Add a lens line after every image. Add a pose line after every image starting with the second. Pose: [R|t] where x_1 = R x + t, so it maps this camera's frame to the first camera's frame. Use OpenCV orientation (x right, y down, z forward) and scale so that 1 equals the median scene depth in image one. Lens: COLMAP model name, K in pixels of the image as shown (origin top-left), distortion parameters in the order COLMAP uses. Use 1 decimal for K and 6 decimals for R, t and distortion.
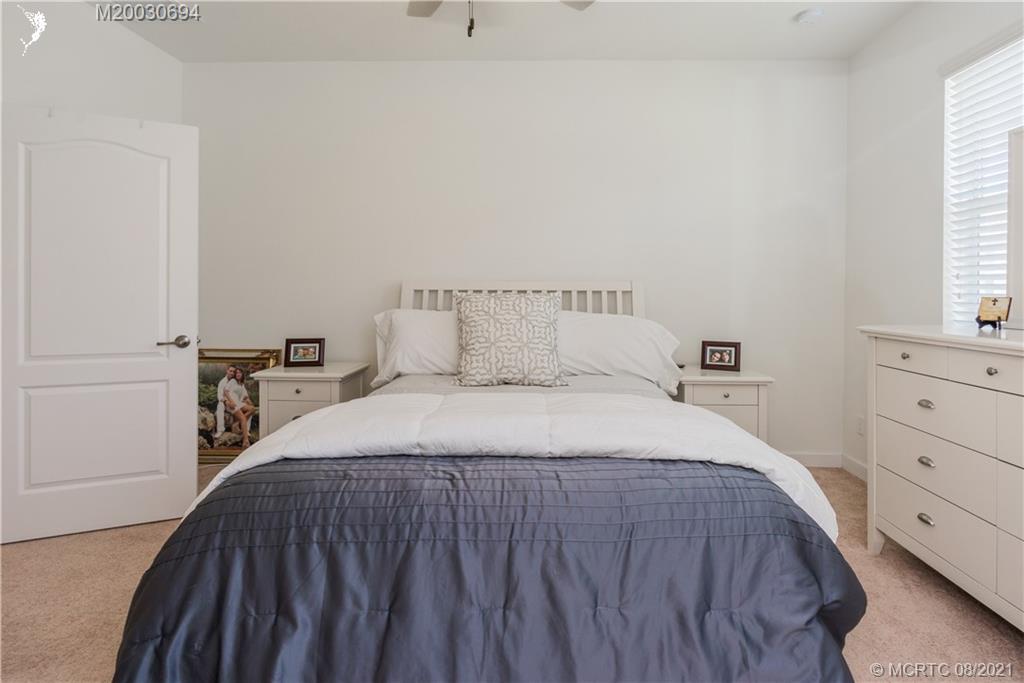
lens RADIAL K [[484.0, 0, 511.9], [0, 484.0, 299.9], [0, 0, 1]] dist [-0.000667, -0.000091]
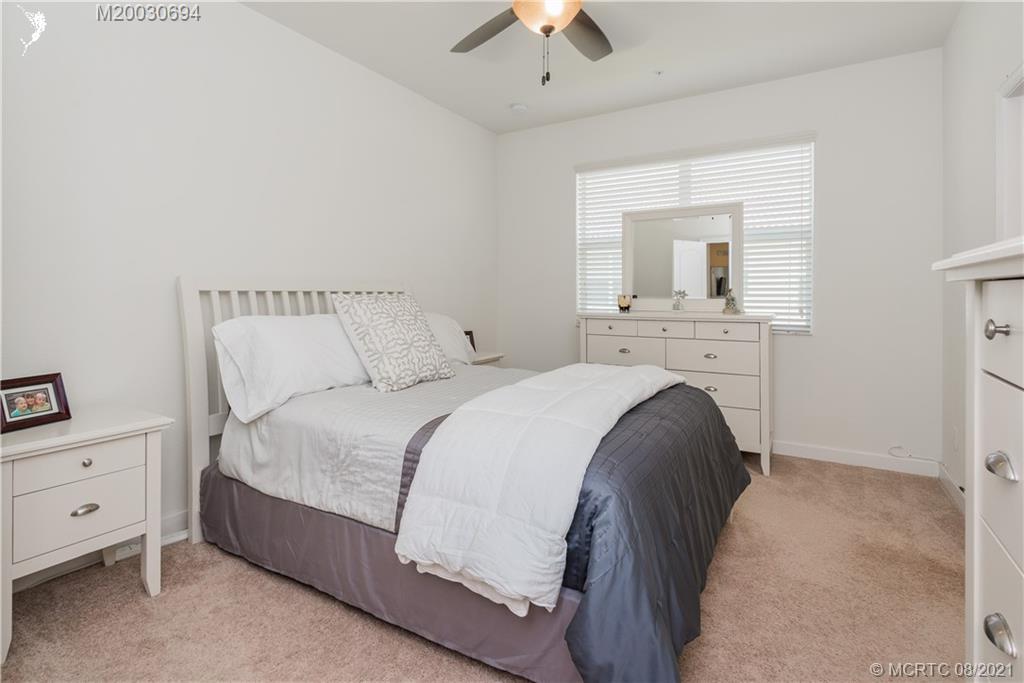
lens RADIAL K [[484.0, 0, 511.9], [0, 484.0, 299.9], [0, 0, 1]] dist [-0.000667, -0.000091]
pose [[0.513415, -0.014318, 0.858021, -0.652031], [0.013320, 0.999873, 0.008714, -0.007306], [-0.858037, 0.006955, 0.513541, 0.244761]]
